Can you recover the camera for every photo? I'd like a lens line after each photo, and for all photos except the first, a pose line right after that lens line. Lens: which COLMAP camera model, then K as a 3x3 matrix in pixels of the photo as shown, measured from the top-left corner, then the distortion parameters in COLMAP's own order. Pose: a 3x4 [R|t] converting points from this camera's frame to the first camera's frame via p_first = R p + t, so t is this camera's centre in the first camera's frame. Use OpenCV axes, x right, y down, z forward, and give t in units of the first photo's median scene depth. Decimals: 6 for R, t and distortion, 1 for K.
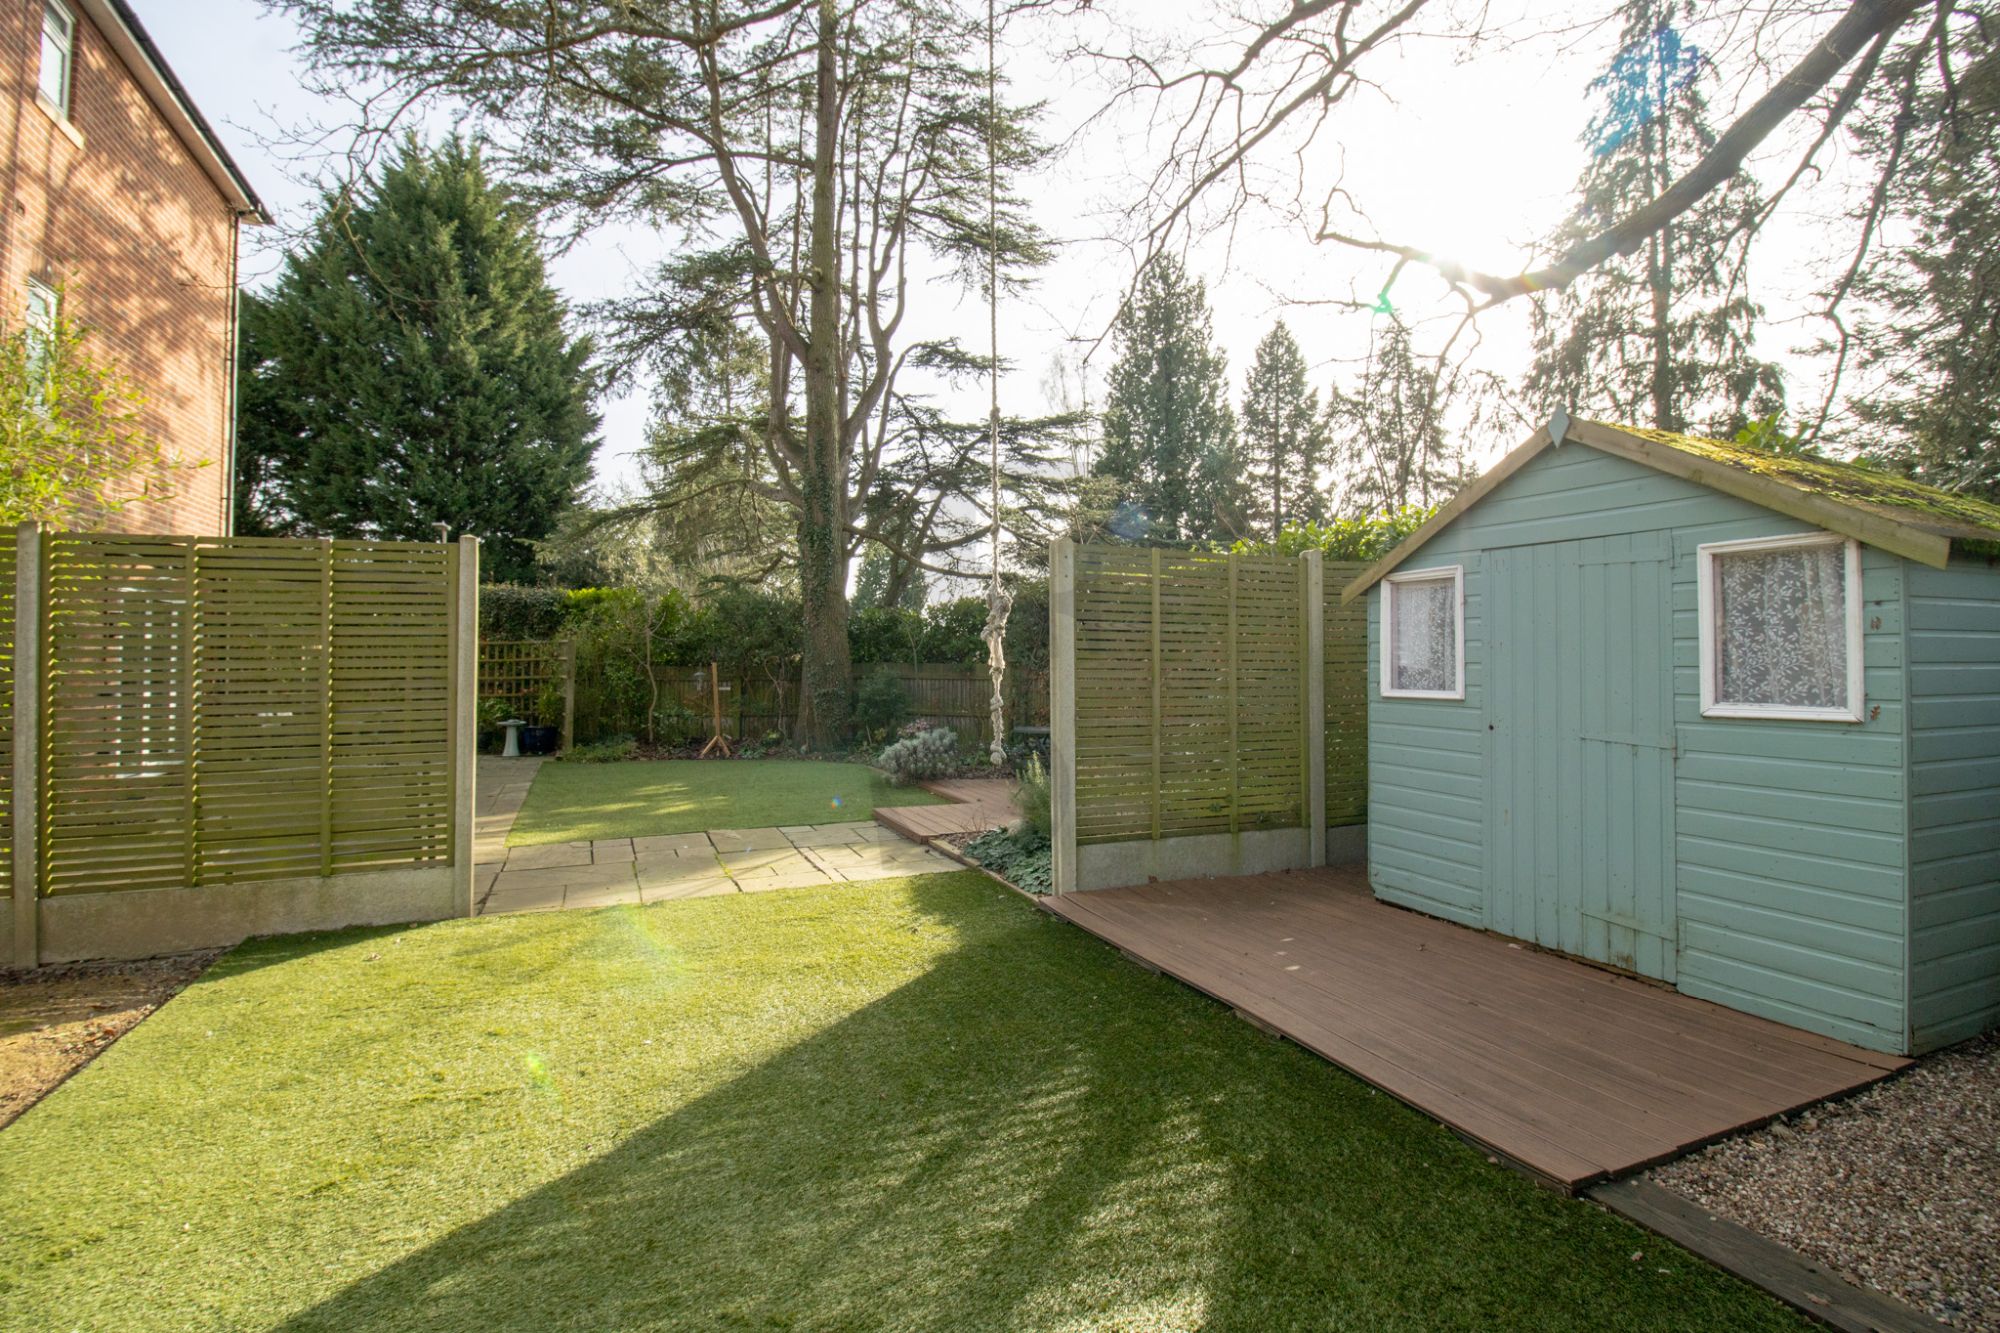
lens RADIAL K [[945.3, 0, 1009.4], [0, 945.3, 648.2], [0, 0, 1]] dist [-0.017792, -0.000497]
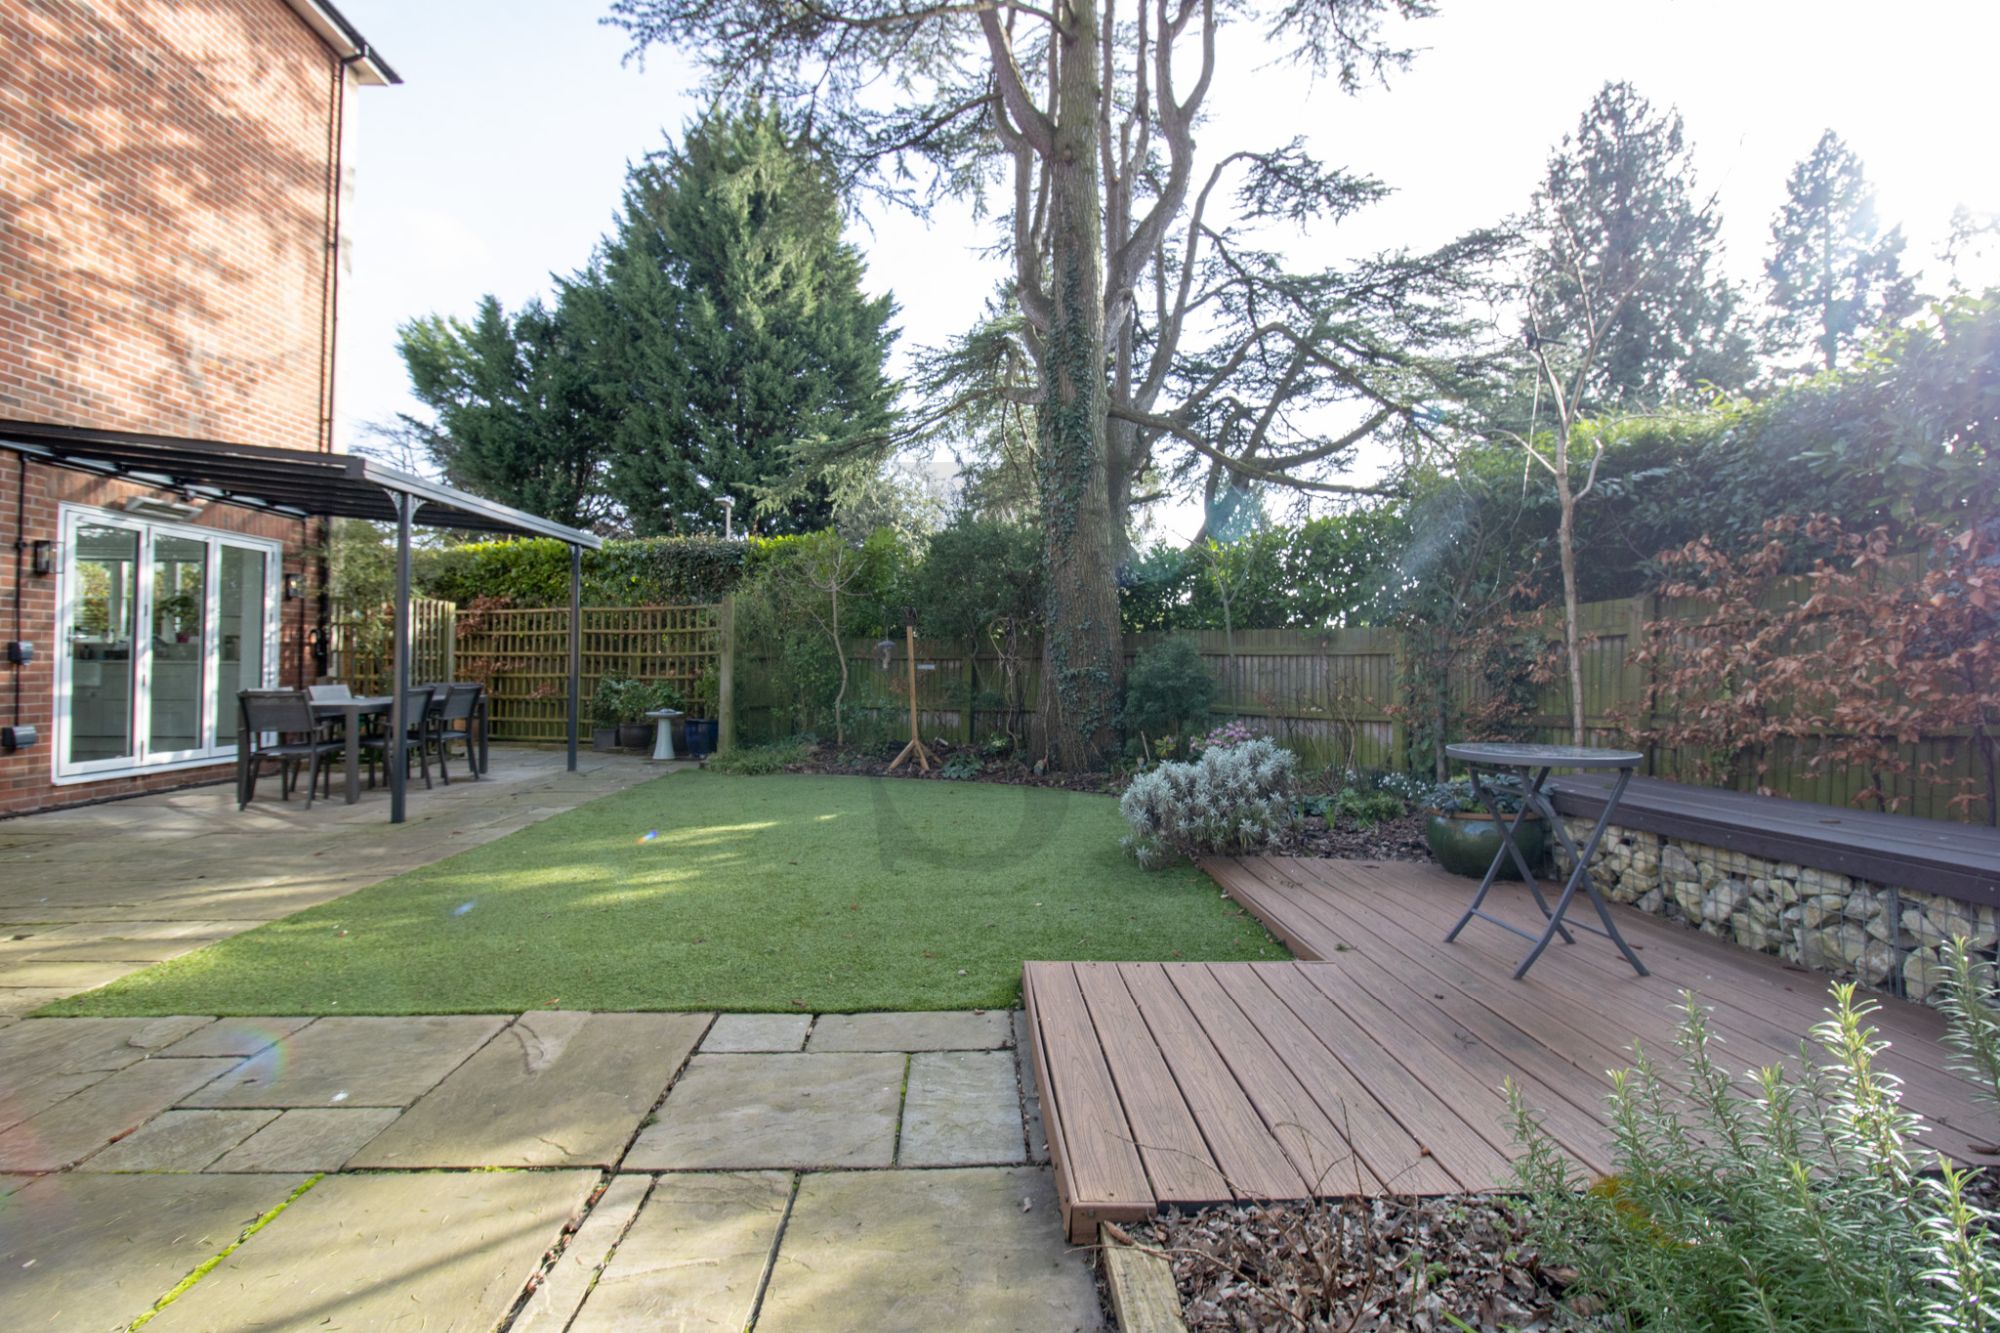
lens RADIAL K [[945.3, 0, 1009.4], [0, 945.3, 648.2], [0, 0, 1]] dist [-0.017792, -0.000497]
pose [[0.930701, -0.001915, -0.365775, -0.006835], [-0.000716, 0.999975, -0.007056, 0.019083], [0.365780, 0.006829, 0.930676, 0.233688]]
